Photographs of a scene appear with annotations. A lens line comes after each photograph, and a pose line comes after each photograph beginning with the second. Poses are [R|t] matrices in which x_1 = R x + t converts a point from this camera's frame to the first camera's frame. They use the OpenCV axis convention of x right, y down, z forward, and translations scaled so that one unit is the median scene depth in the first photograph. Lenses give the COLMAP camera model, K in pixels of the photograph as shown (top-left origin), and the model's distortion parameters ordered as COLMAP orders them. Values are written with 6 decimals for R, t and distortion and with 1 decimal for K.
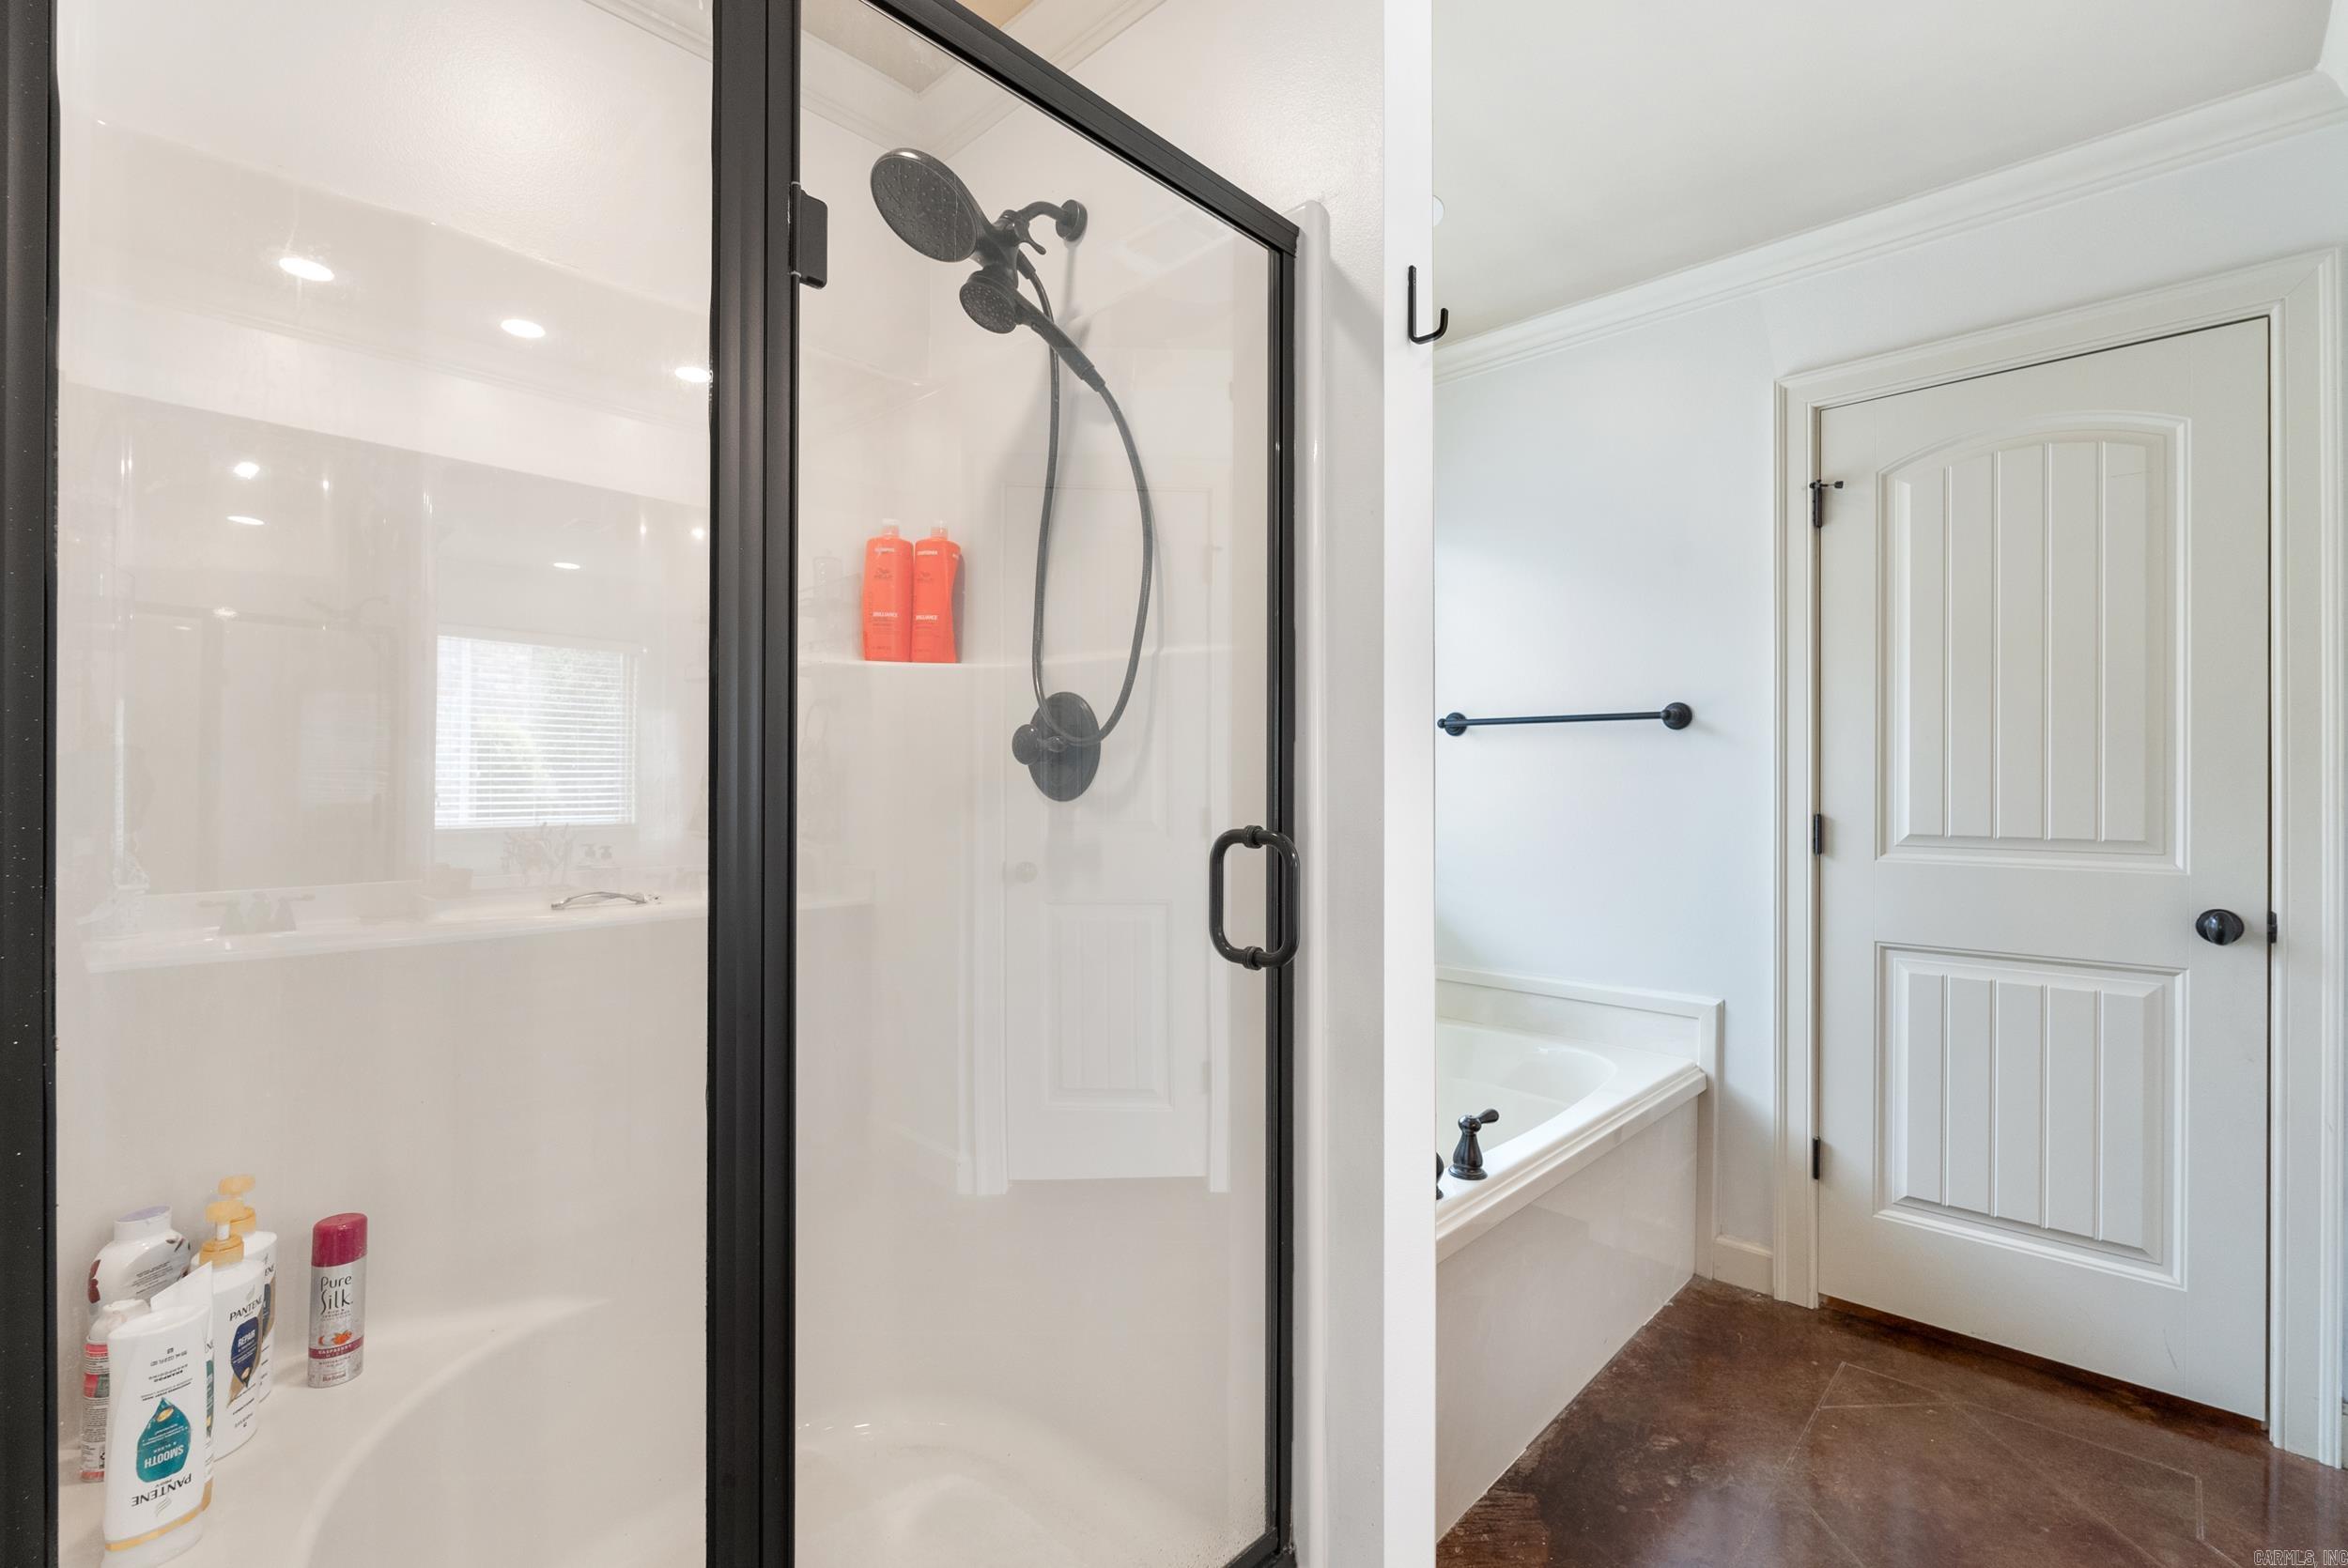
lens RADIAL K [[1033.7, 0, 1180.6], [0, 1033.7, 783.4], [0, 0, 1]] dist [-0.009192, 0.001995]
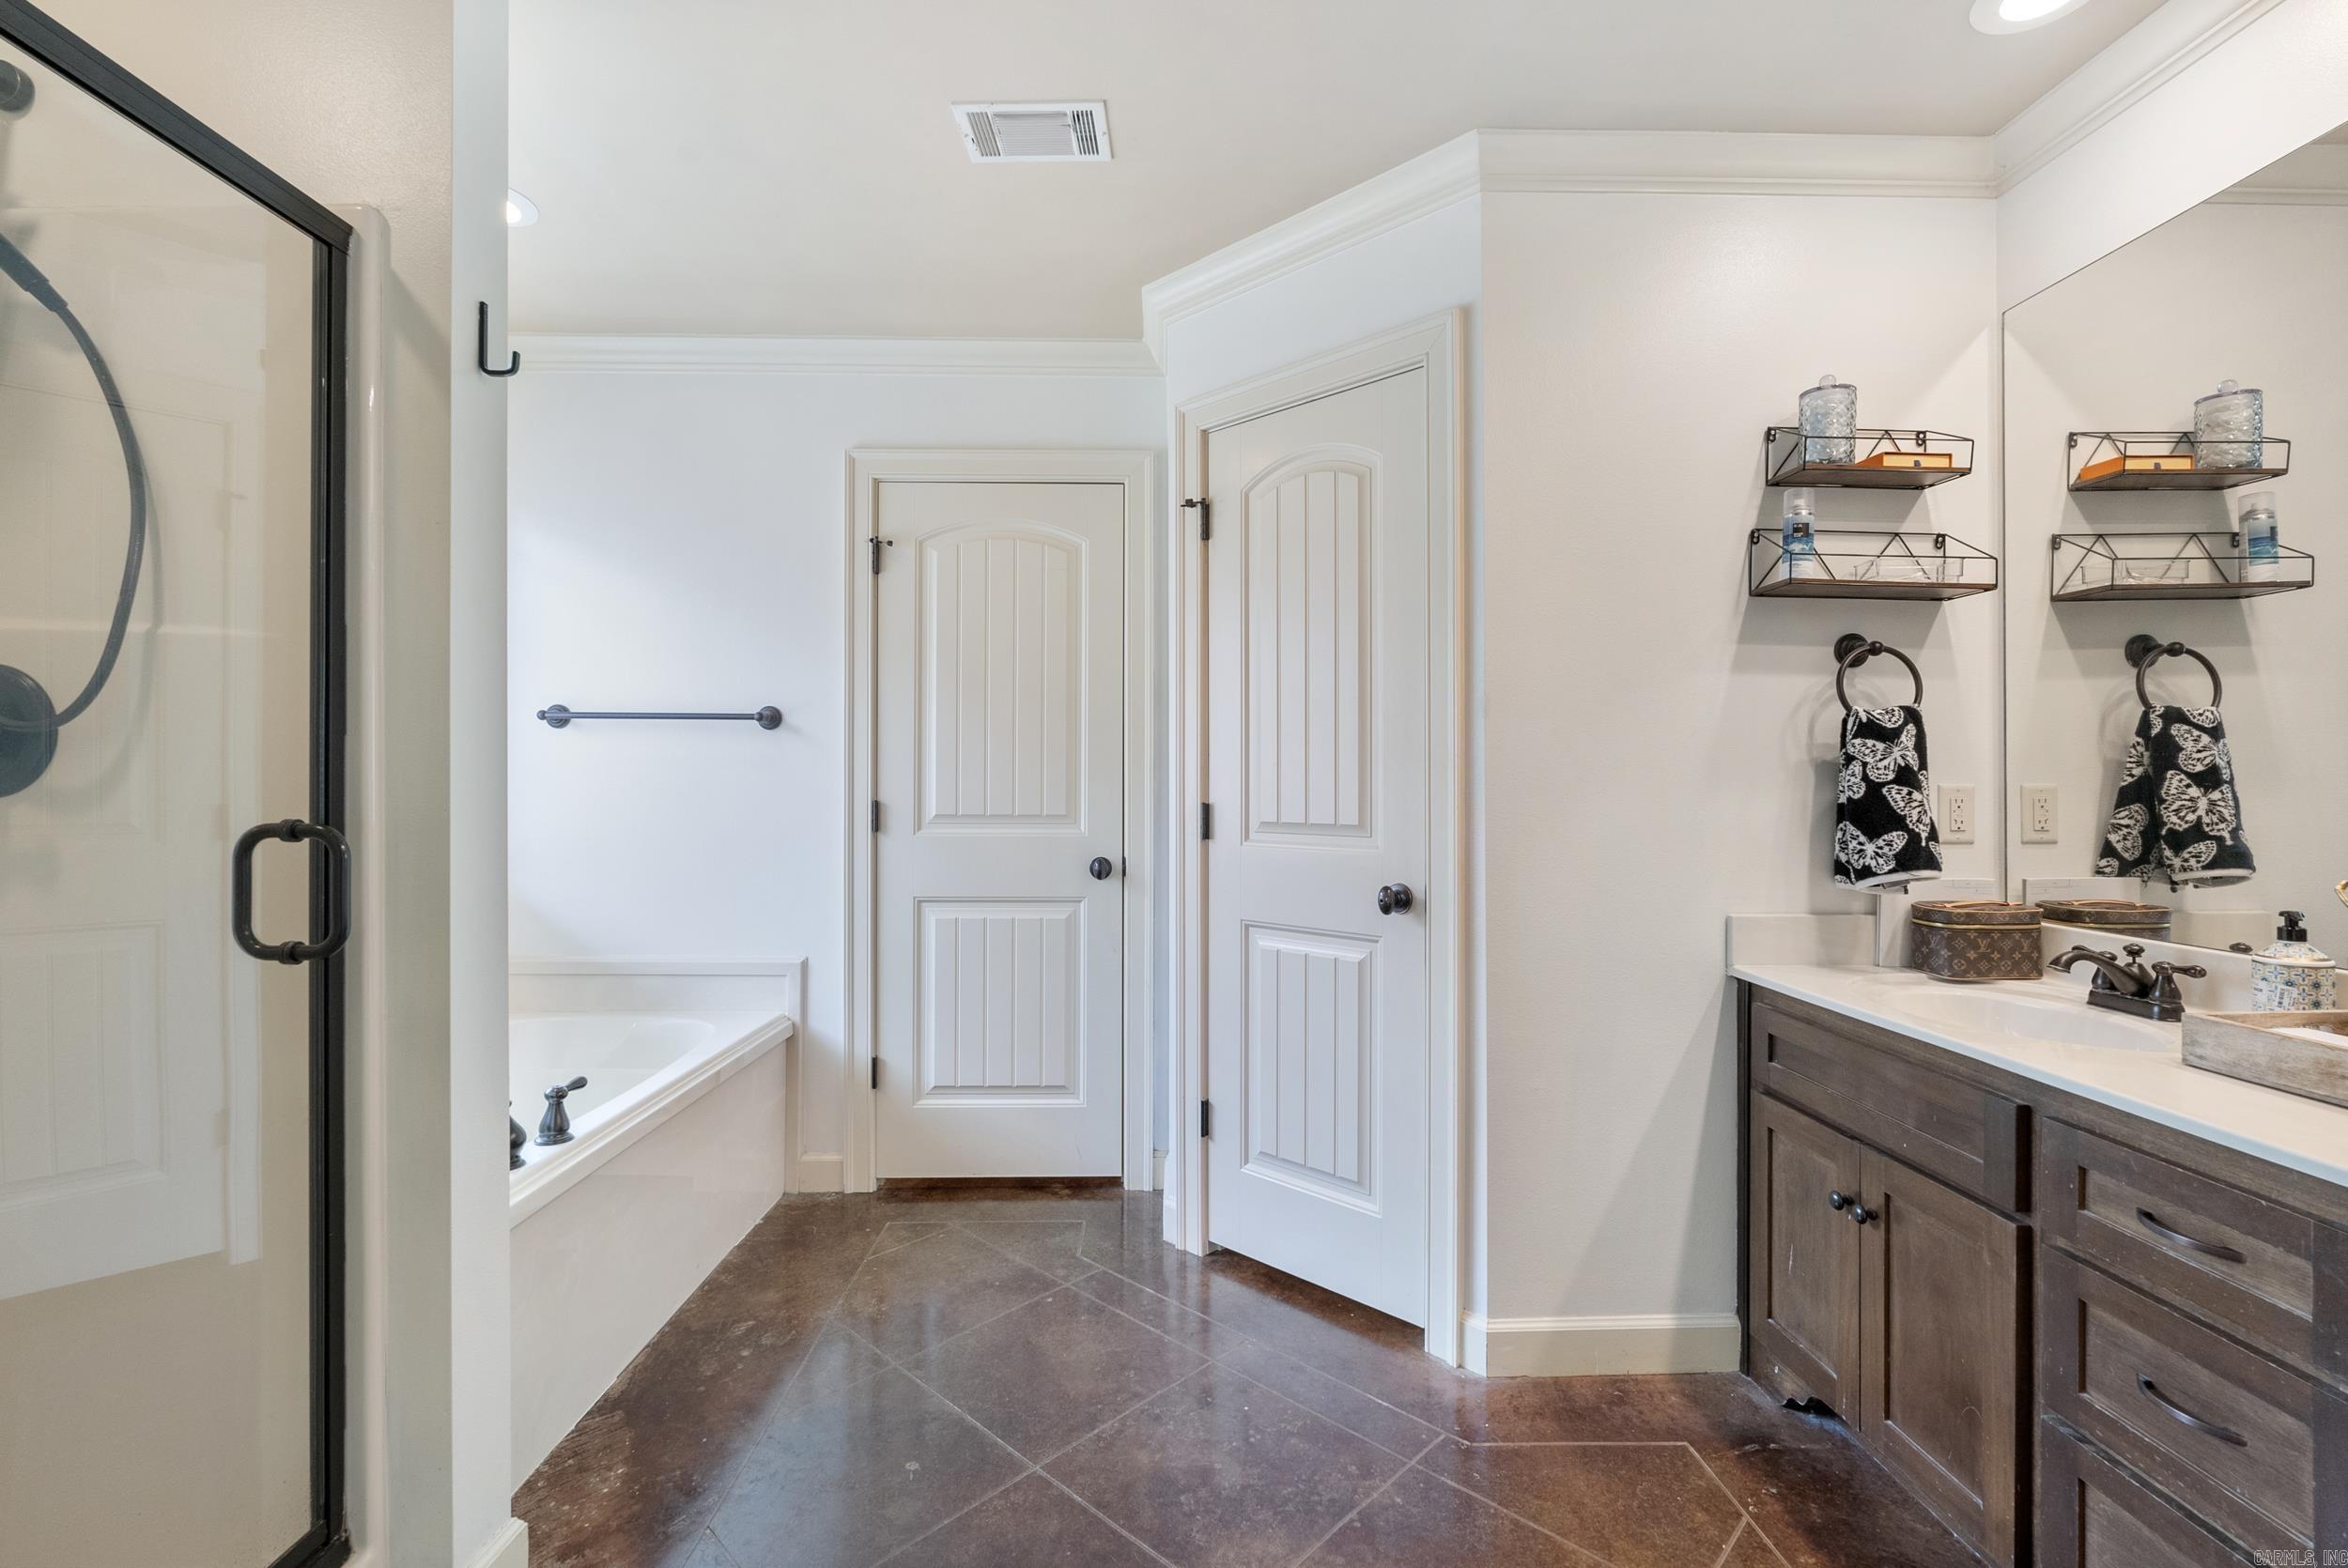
lens RADIAL K [[1033.7, 0, 1171.4], [0, 1033.7, 777.8], [0, 0, 1]] dist [-0.009192, 0.001995]
pose [[0.715085, -0.000382, 0.699038, -0.010410], [-0.001772, 0.999996, 0.002359, -0.002223], [-0.699036, -0.002926, 0.715081, -0.194601]]
